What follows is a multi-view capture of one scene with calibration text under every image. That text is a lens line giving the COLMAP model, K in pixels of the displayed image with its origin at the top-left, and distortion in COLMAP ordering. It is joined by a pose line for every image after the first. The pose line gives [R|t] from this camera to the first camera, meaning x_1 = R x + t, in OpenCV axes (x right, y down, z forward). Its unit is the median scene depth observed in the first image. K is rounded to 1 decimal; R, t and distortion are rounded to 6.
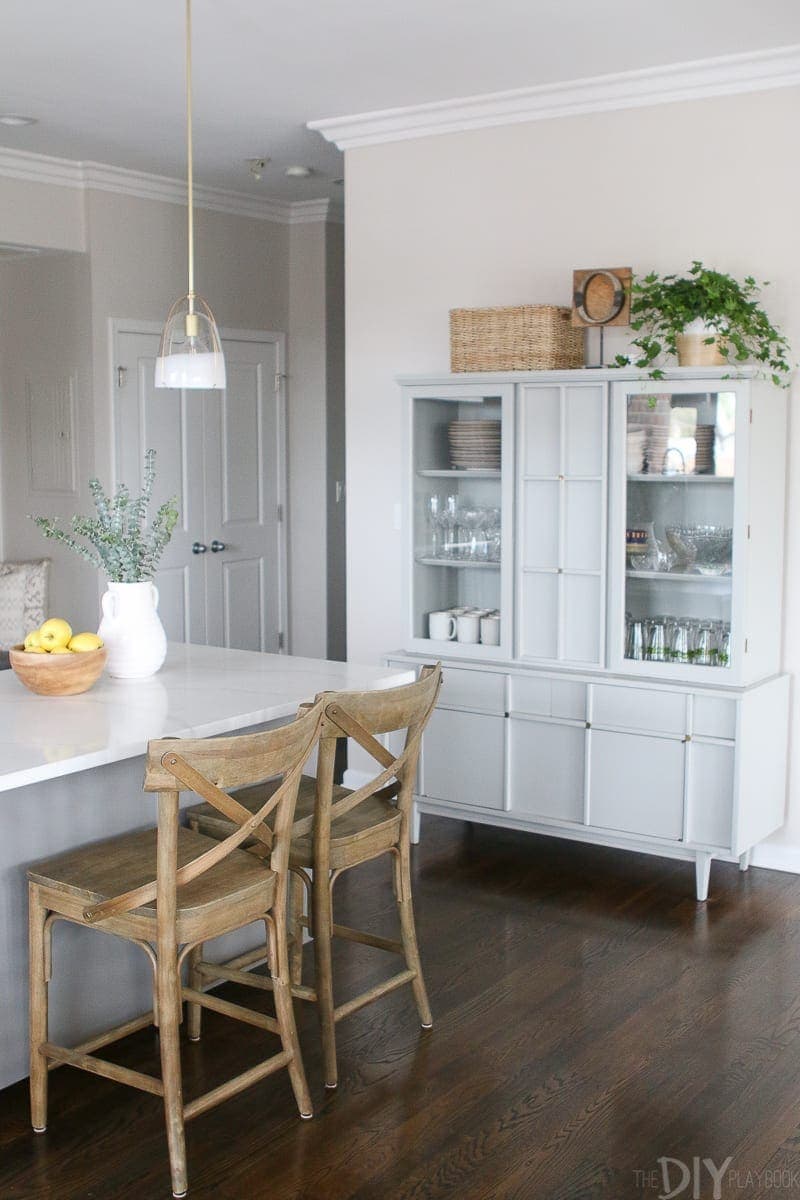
lens RADIAL K [[1379.9, 0, 402.1], [0, 1379.9, 629.6], [0, 0, 1]] dist [-0.109560, 0.078317]
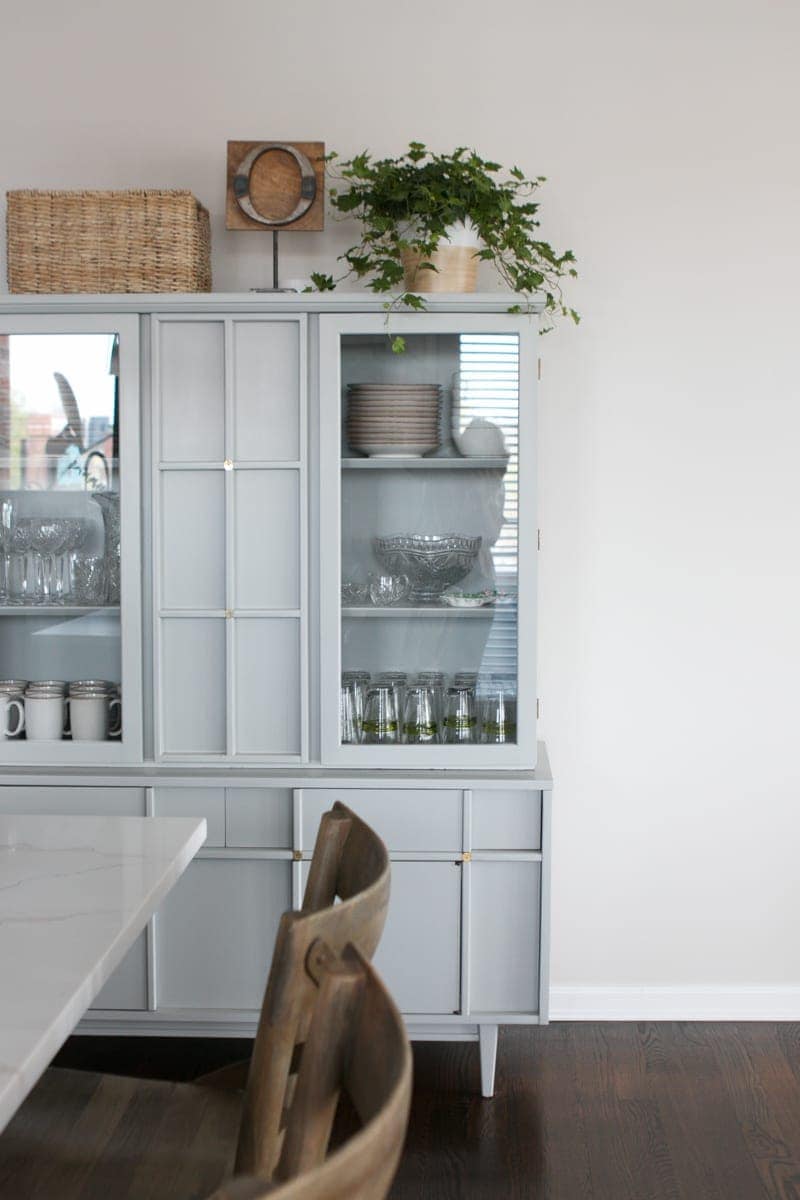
lens RADIAL K [[1440.2, 0, 420.9], [0, 1440.2, 556.8], [0, 0, 1]] dist [-0.092583, 0.039181]
pose [[0.828005, -0.037842, 0.559443, -0.180309], [0.074996, 0.996230, -0.043610, -0.033971], [-0.555684, 0.078065, 0.827721, 0.416729]]
